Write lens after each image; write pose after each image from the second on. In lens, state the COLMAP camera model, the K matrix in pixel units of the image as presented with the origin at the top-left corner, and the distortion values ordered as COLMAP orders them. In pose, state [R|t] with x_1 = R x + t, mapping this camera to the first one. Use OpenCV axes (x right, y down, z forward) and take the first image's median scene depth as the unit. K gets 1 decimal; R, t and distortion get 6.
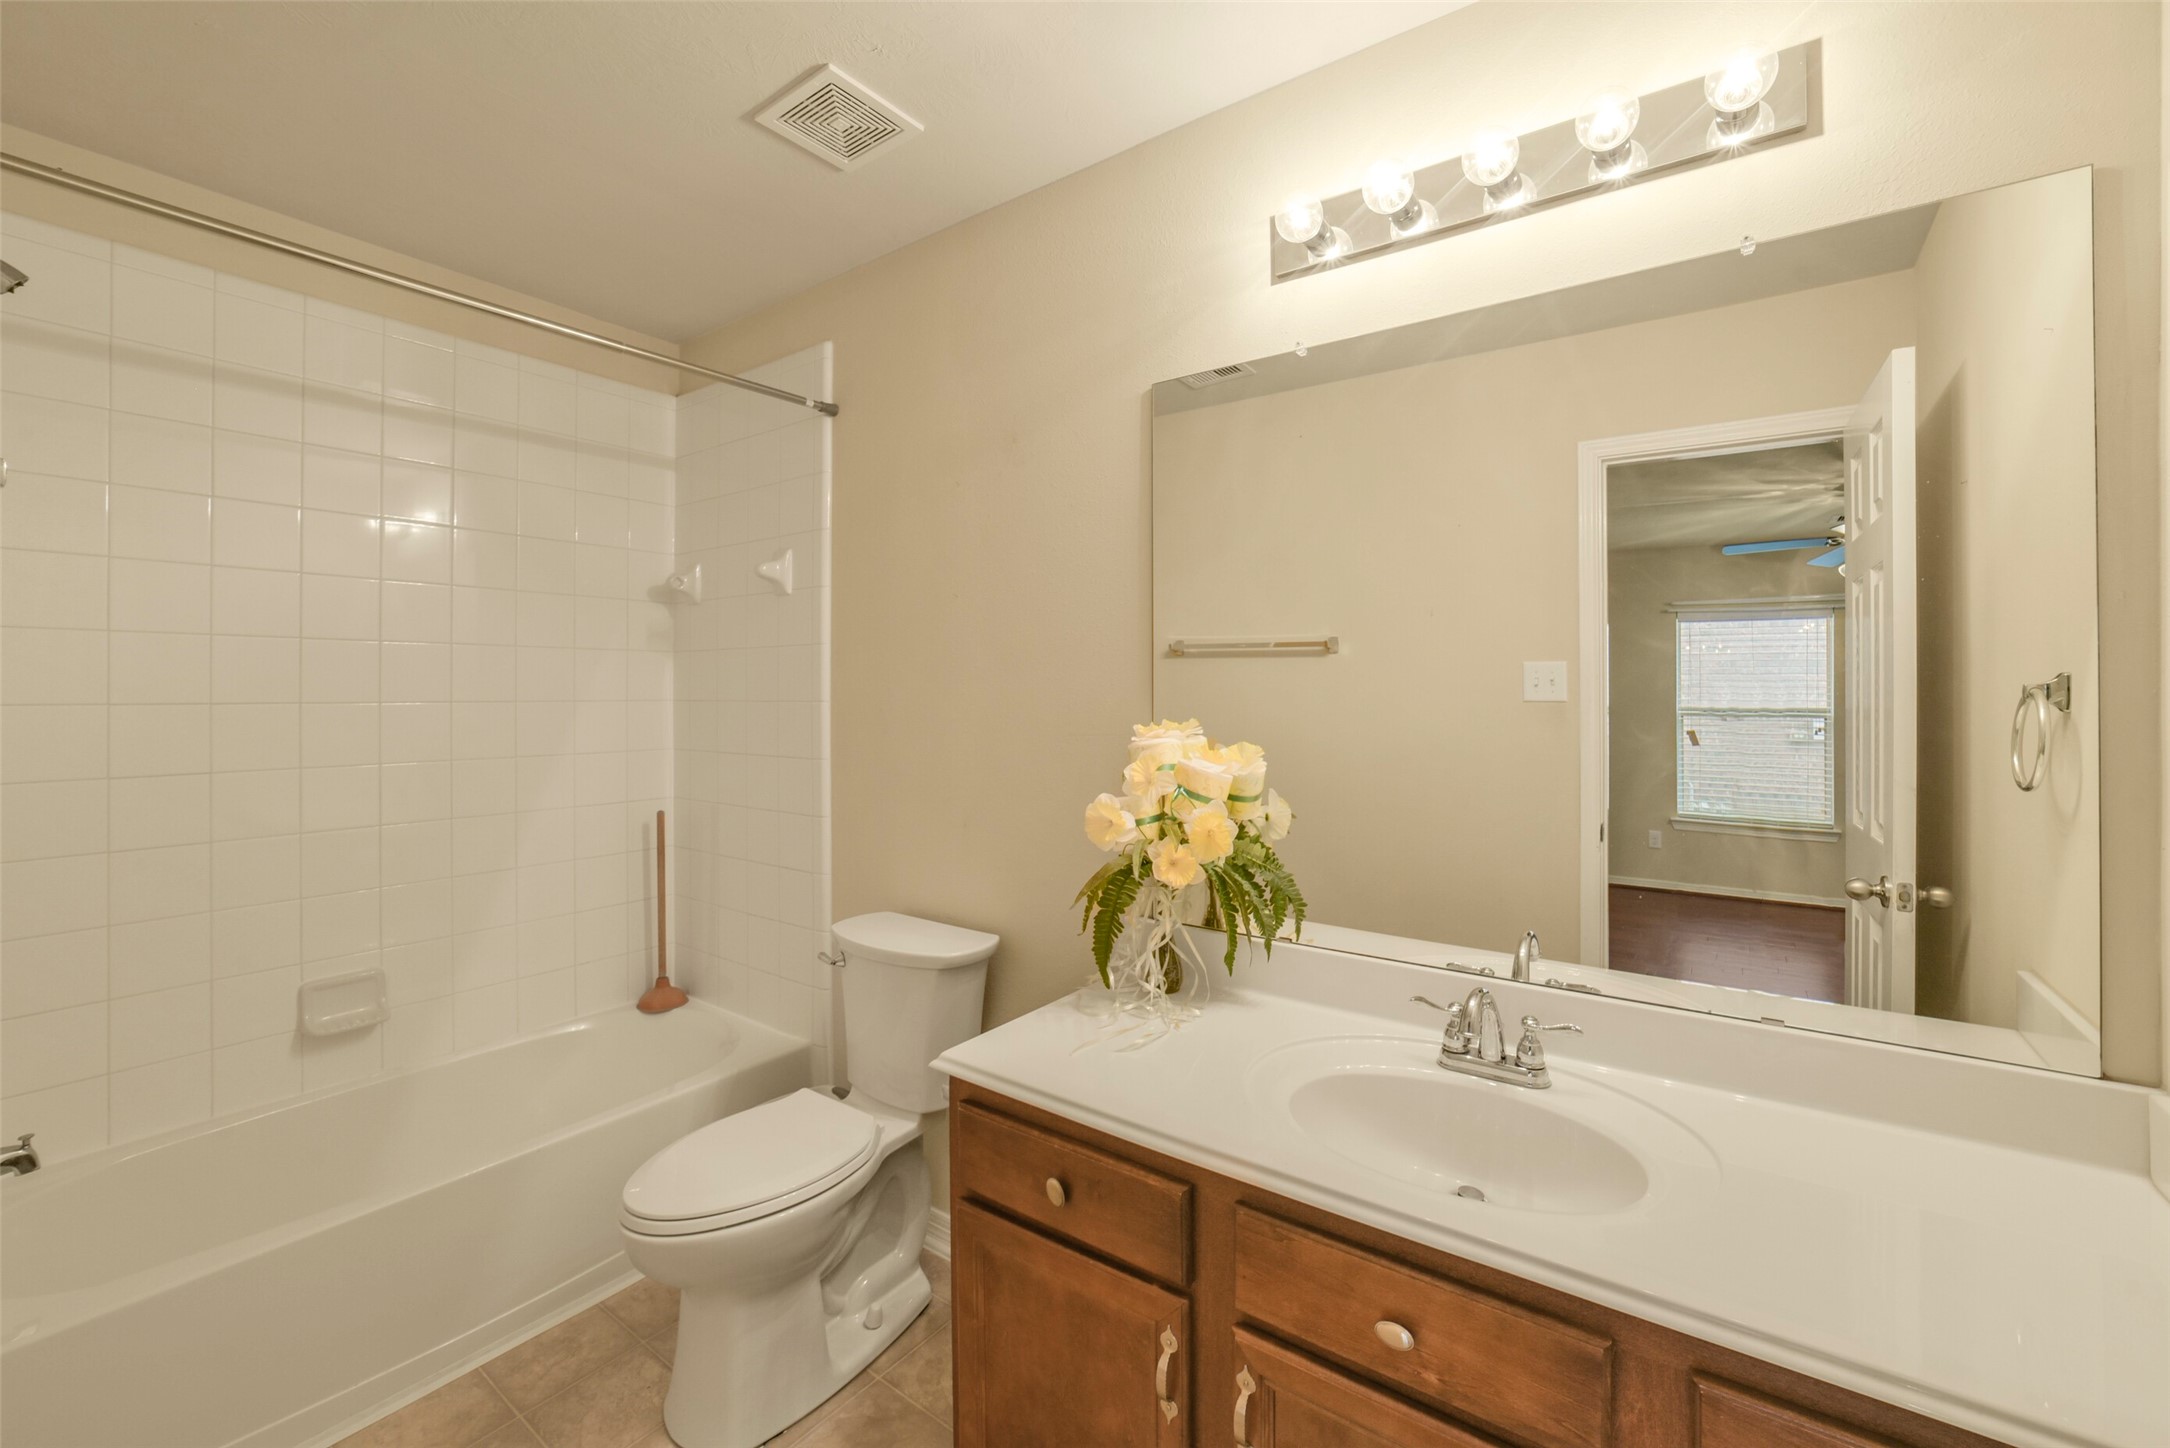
lens RADIAL K [[837.6, 0, 1105.7], [0, 837.6, 711.9], [0, 0, 1]] dist [-0.019739, 0.000110]
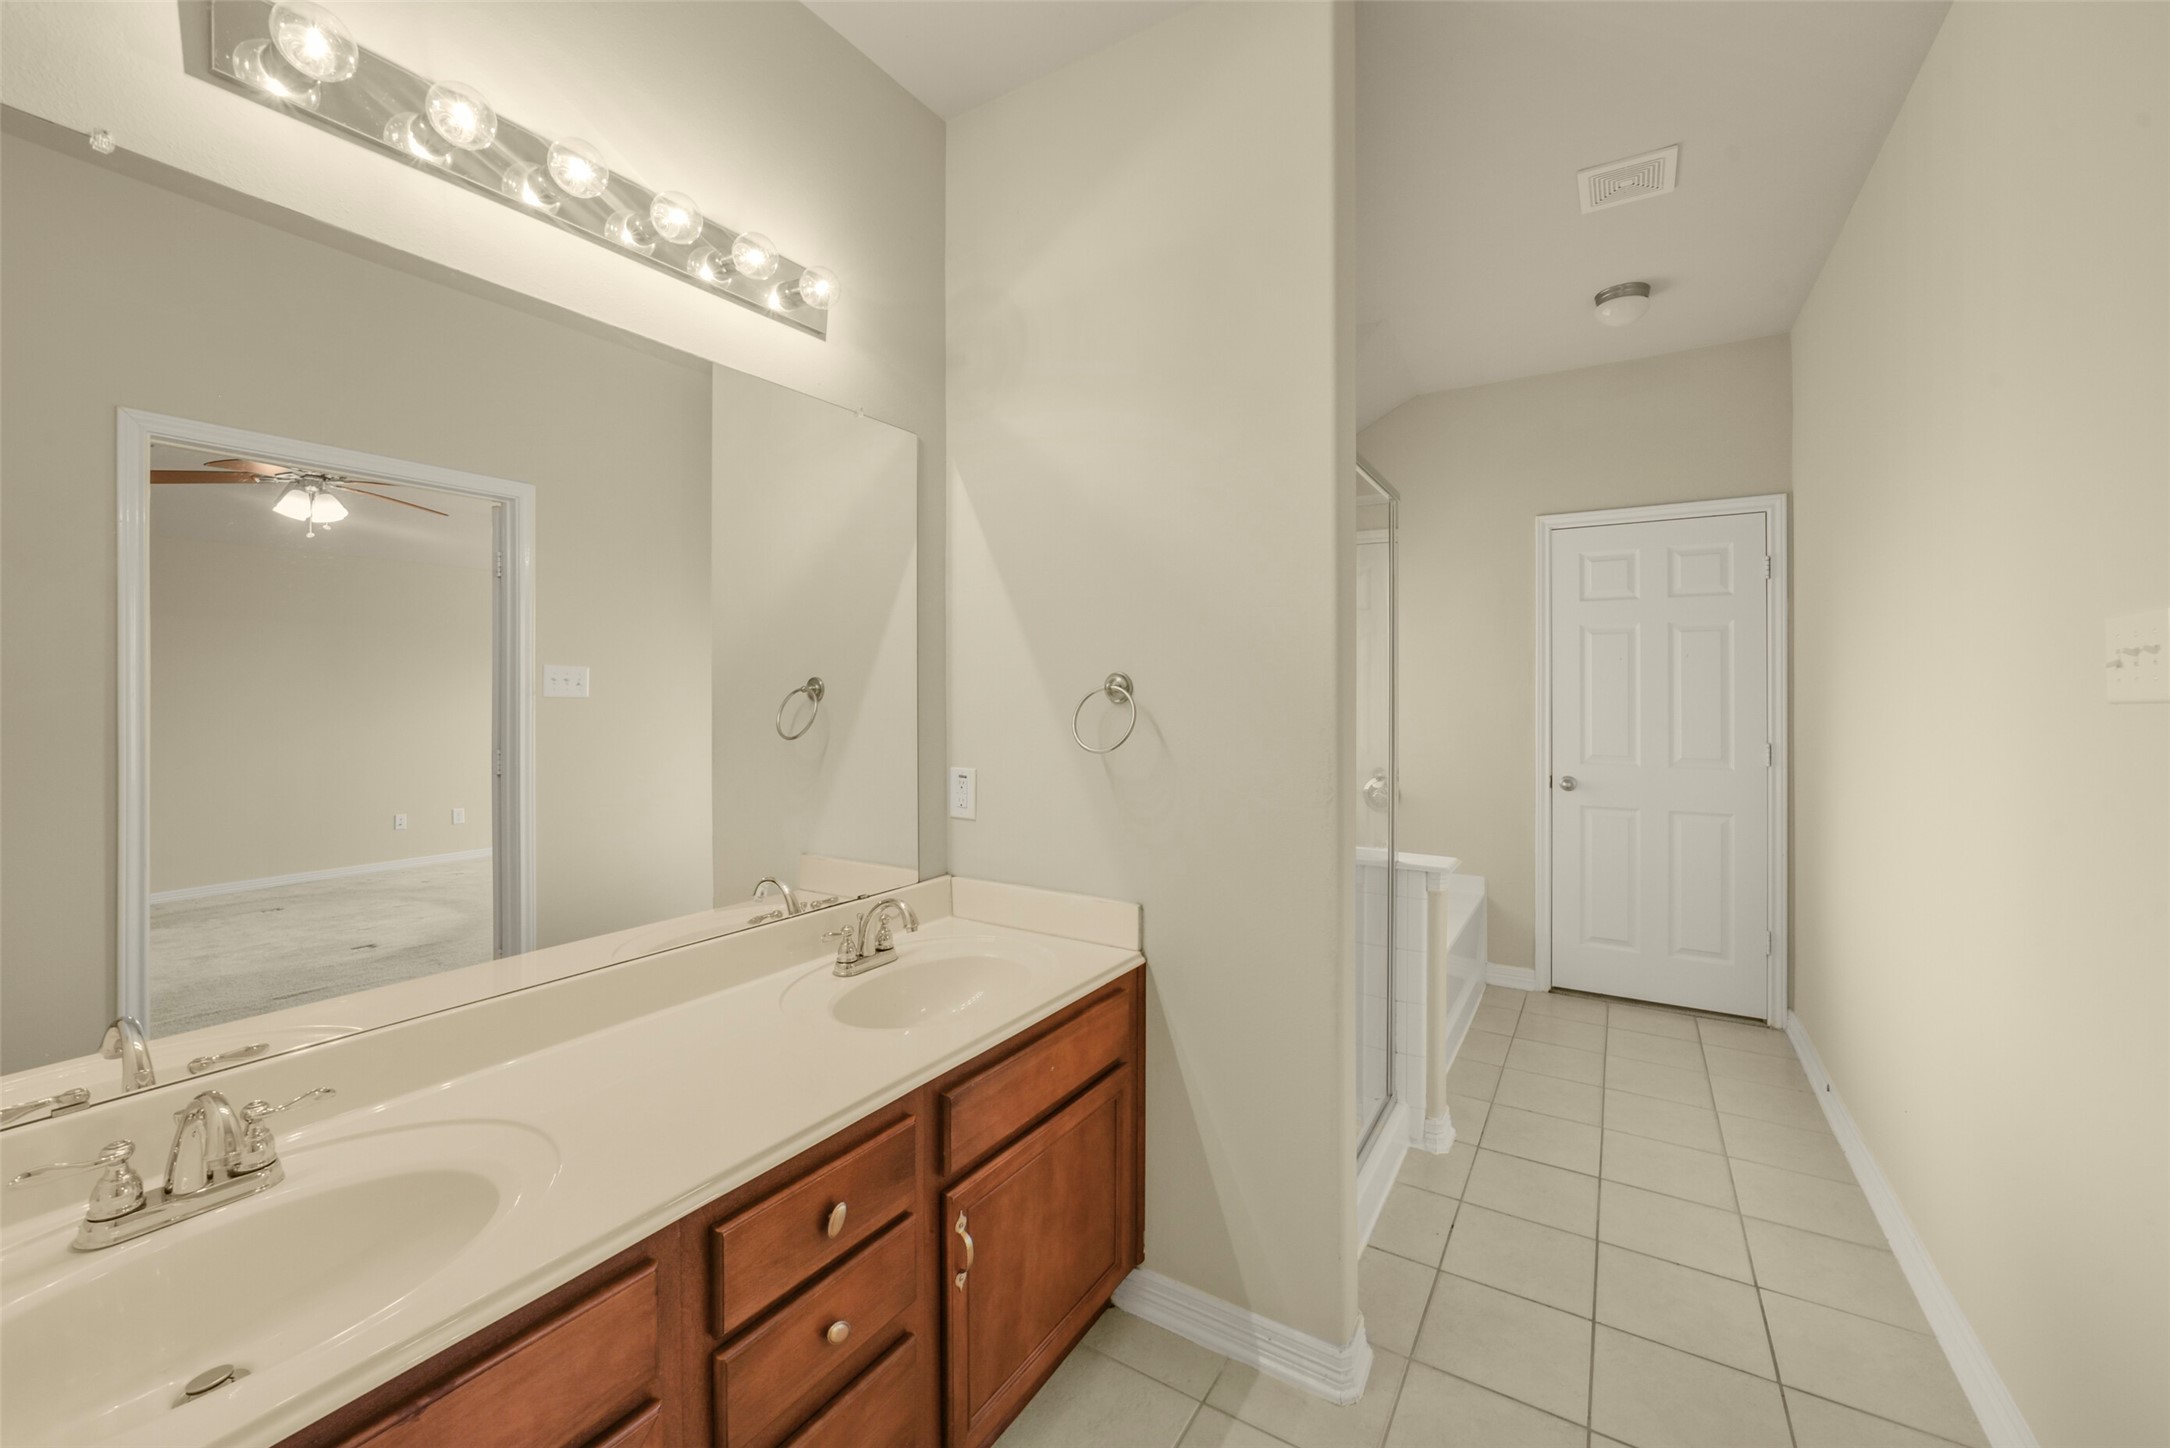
lens RADIAL K [[867.0, 0, 1090.3], [0, 867.0, 691.6], [0, 0, 1]] dist [-0.014660, -0.000105]
pose [[-0.079639, 0.028124, 0.996427, -0.673225], [0.009248, 0.999580, -0.027474, 0.018897], [-0.996781, 0.007027, -0.079865, 0.513009]]
